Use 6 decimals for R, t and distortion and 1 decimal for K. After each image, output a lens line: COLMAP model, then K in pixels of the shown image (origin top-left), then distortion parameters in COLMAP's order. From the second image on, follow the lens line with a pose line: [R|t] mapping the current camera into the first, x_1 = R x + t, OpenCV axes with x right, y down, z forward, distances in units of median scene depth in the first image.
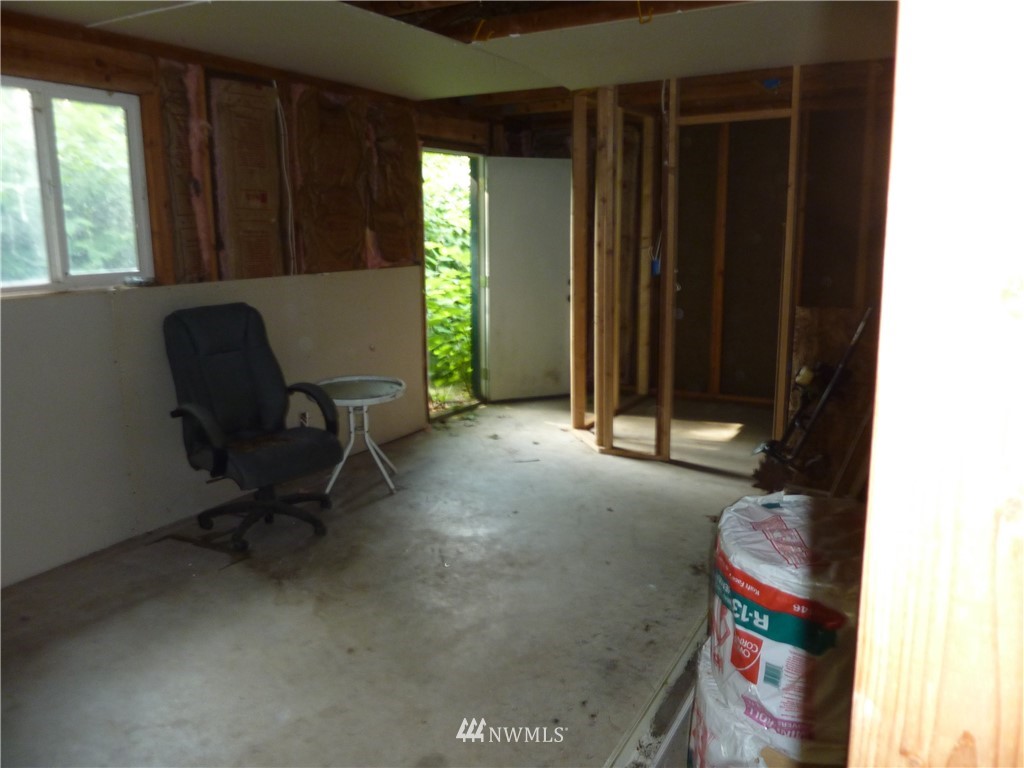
lens RADIAL K [[783.5, 0, 515.5], [0, 783.5, 382.2], [0, 0, 1]] dist [-0.028779, -0.018082]
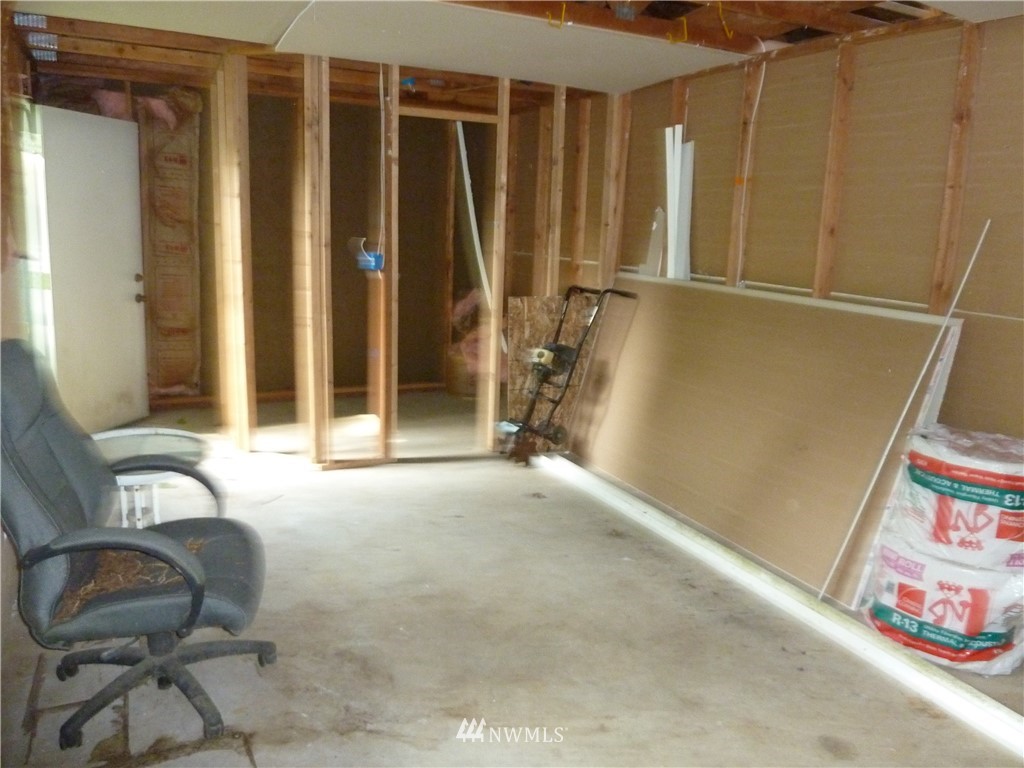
lens RADIAL K [[783.5, 0, 514.7], [0, 783.5, 385.2], [0, 0, 1]] dist [-0.028779, -0.018082]
pose [[0.544122, -0.143474, 0.826648, -0.582365], [0.115681, 0.988689, 0.095454, -0.077158], [-0.830993, 0.043689, 0.554565, 0.375084]]
